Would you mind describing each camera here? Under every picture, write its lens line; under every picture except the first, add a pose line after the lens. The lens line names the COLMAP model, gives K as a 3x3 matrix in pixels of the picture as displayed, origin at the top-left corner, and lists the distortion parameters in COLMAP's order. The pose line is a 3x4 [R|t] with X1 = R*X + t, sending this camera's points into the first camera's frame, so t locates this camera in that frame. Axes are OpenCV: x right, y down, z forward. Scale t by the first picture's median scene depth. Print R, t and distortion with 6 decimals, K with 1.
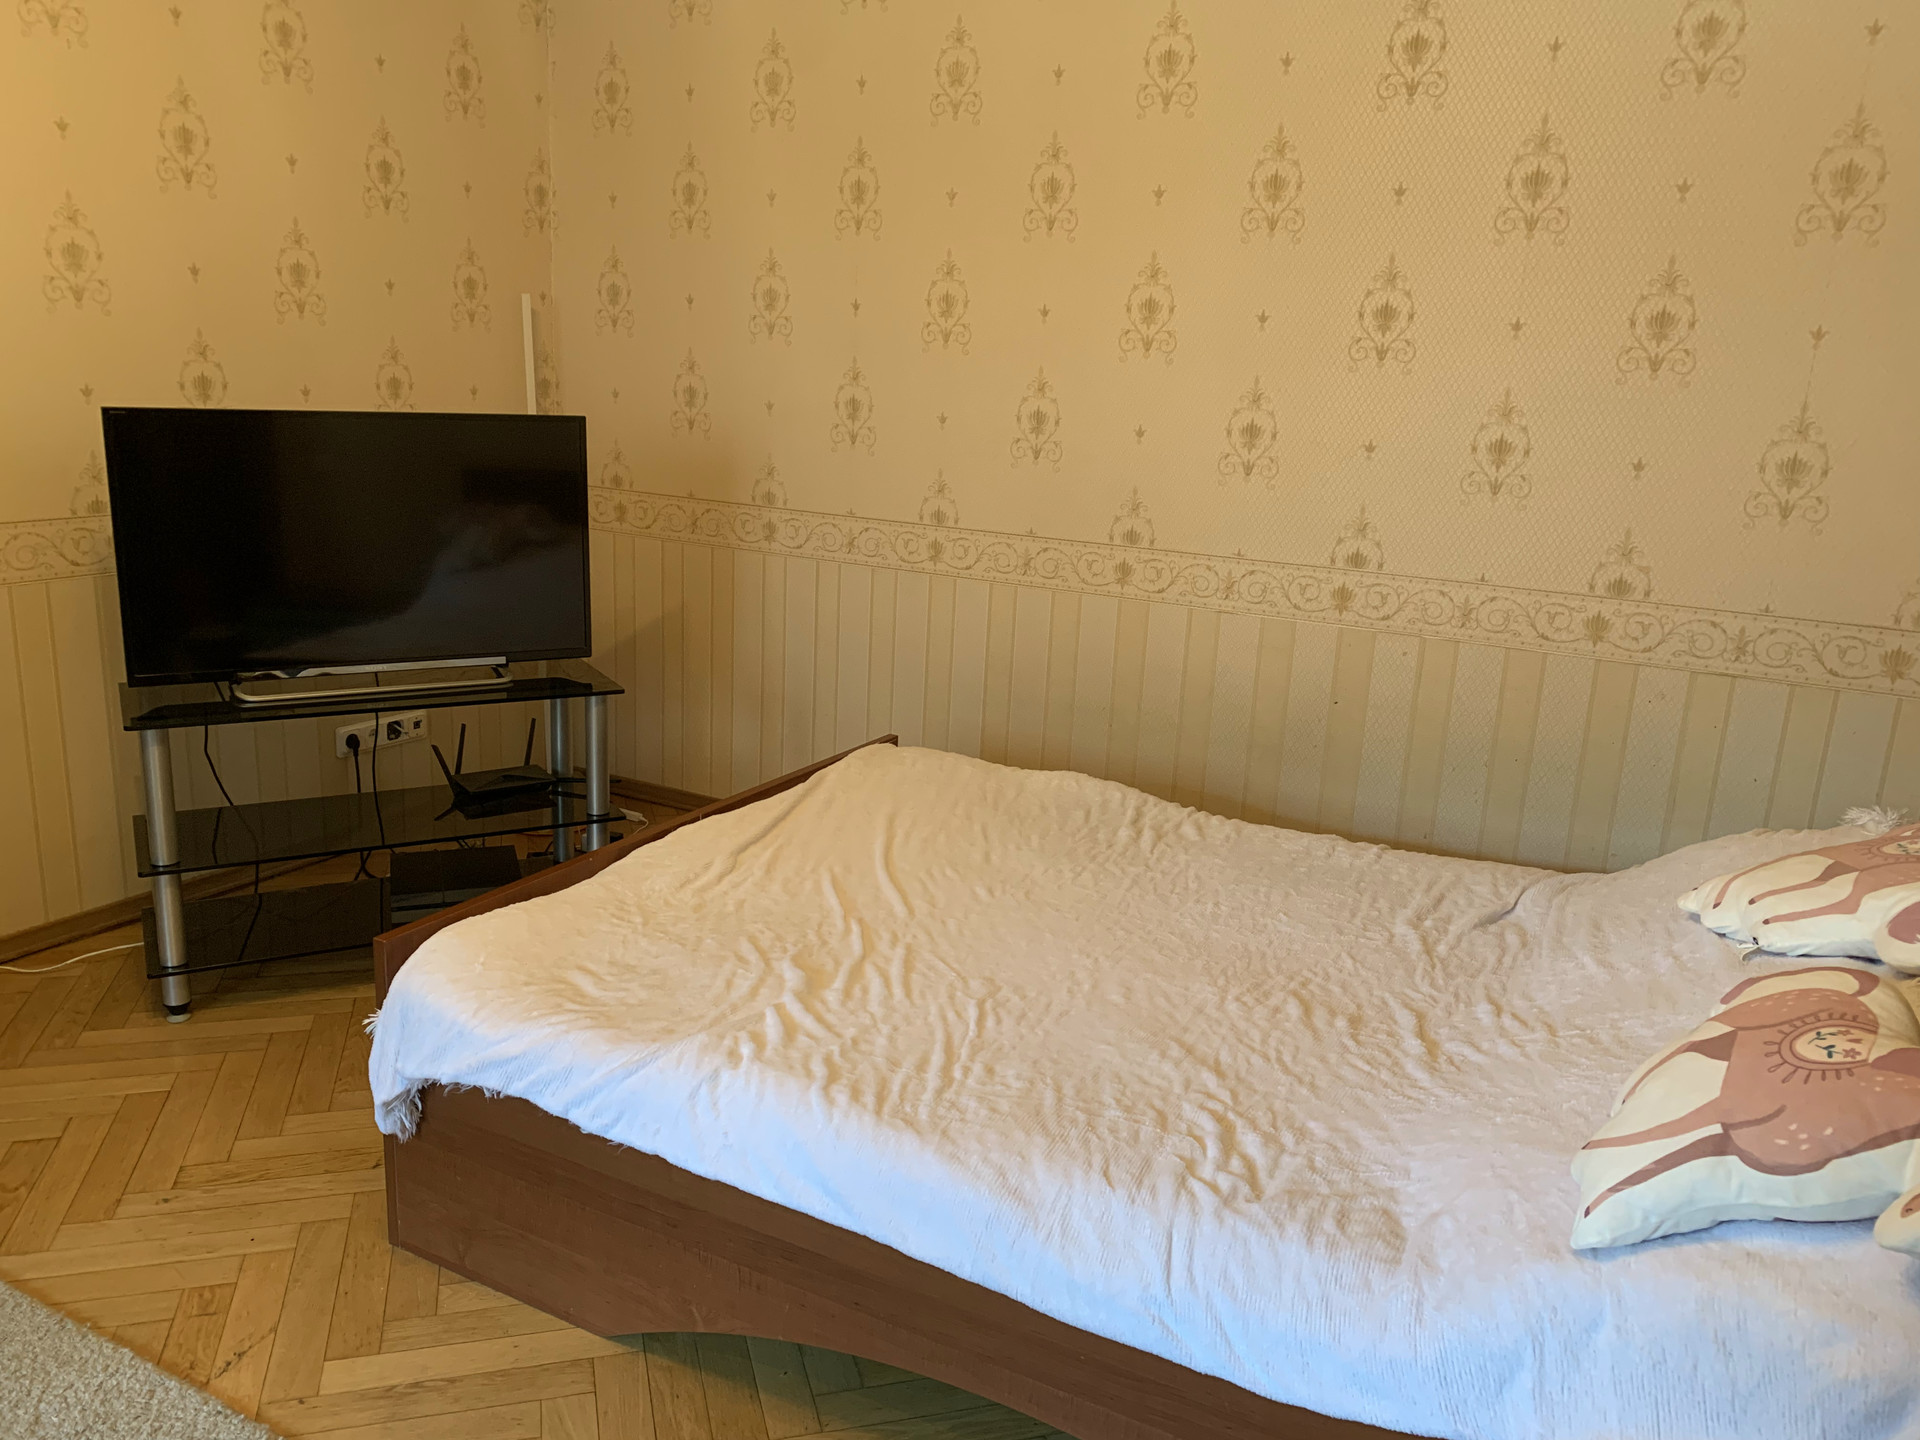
lens RADIAL K [[1459.1, 0, 956.7], [0, 1459.1, 711.1], [0, 0, 1]] dist [0.035530, -0.038604]
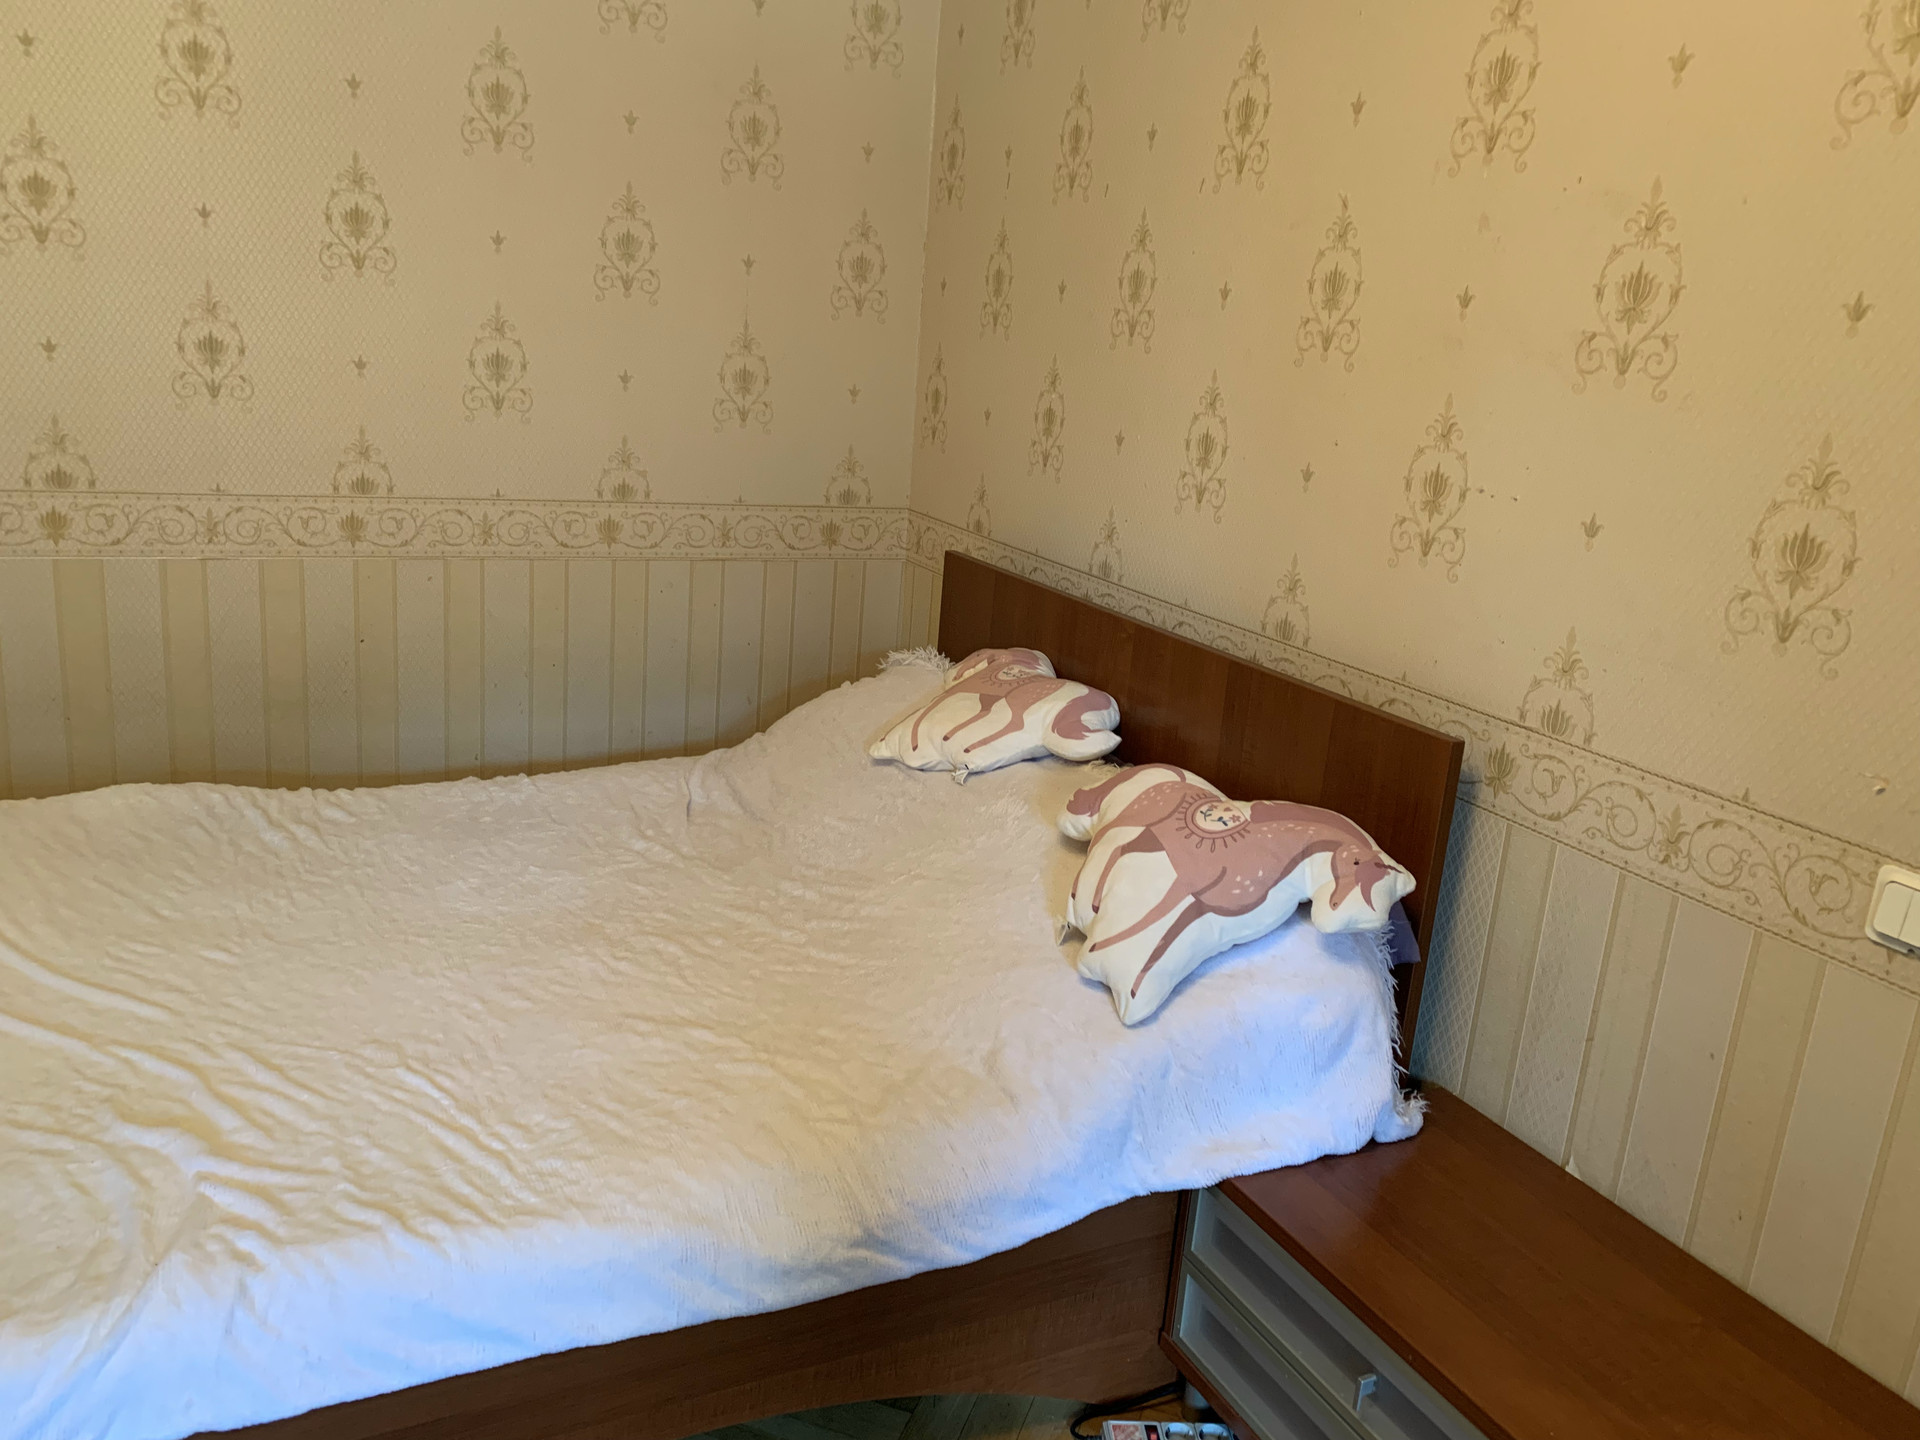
lens RADIAL K [[1459.1, 0, 941.2], [0, 1459.1, 690.8], [0, 0, 1]] dist [0.035530, -0.038604]
pose [[0.584017, -0.196712, 0.787546, -0.289529], [0.146261, 0.979815, 0.136275, -0.053388], [-0.798456, 0.035600, 0.600999, 0.173963]]
